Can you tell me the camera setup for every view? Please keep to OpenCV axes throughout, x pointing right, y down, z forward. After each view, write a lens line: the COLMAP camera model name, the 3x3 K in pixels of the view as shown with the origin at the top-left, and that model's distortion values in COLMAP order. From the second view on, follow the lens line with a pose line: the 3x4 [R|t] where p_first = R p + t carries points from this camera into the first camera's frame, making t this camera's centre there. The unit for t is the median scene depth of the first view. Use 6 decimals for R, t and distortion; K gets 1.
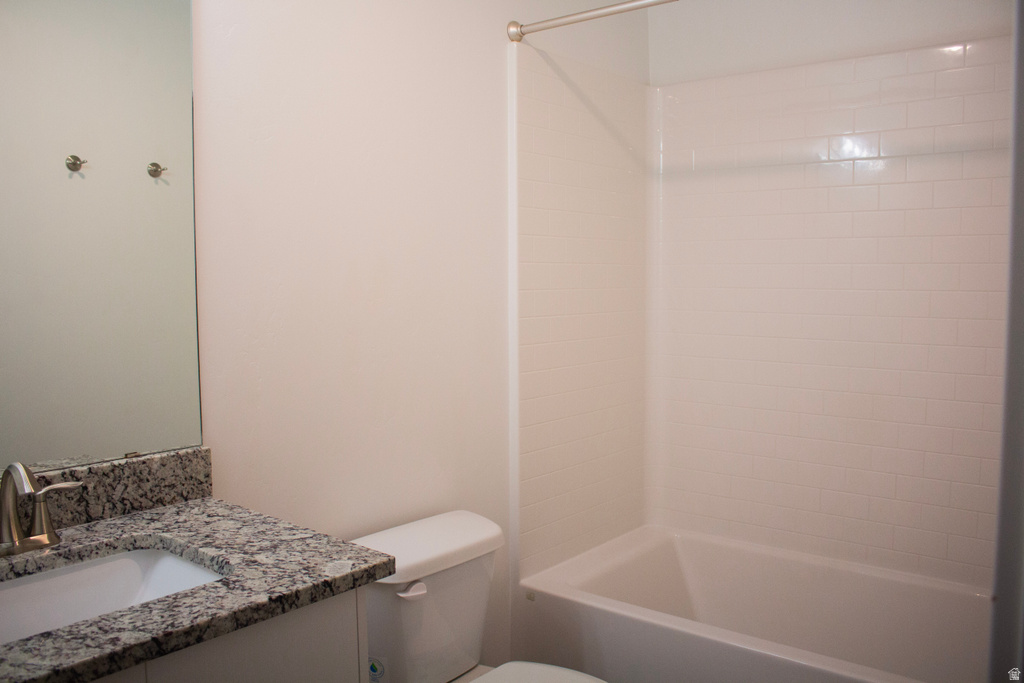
lens RADIAL K [[845.9, 0, 507.2], [0, 845.9, 343.4], [0, 0, 1]] dist [-0.161017, 0.130908]
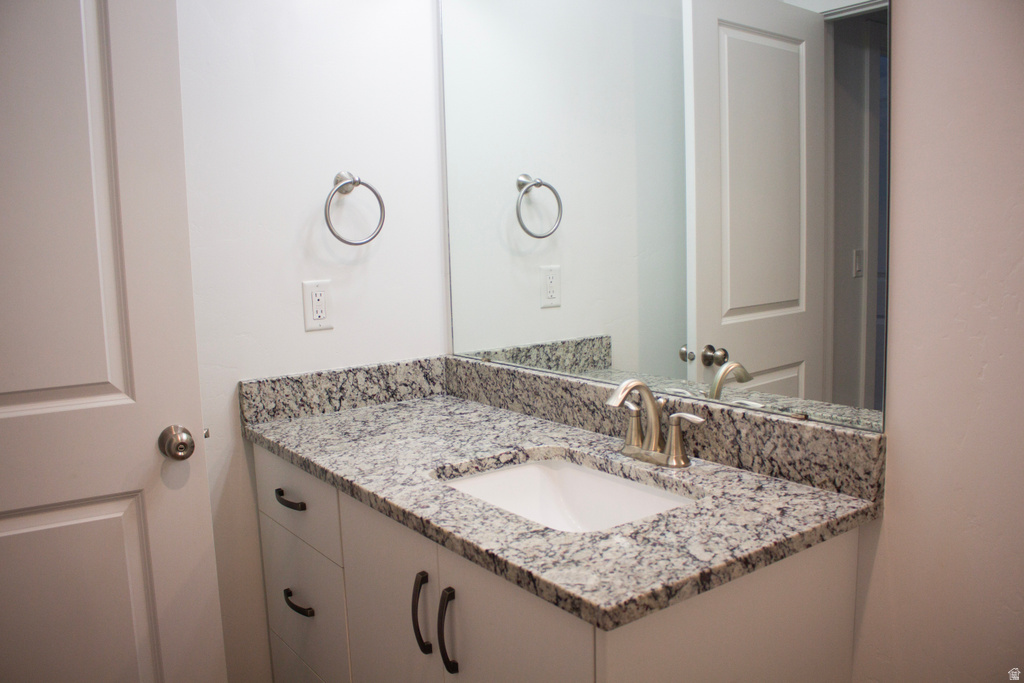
lens RADIAL K [[845.9, 0, 507.2], [0, 845.9, 343.4], [0, 0, 1]] dist [-0.161017, 0.130908]
pose [[-0.246669, 0.135893, -0.959525, 0.470842], [-0.049125, 0.987093, 0.152426, -0.060677], [0.967854, 0.084735, -0.236809, 0.948945]]
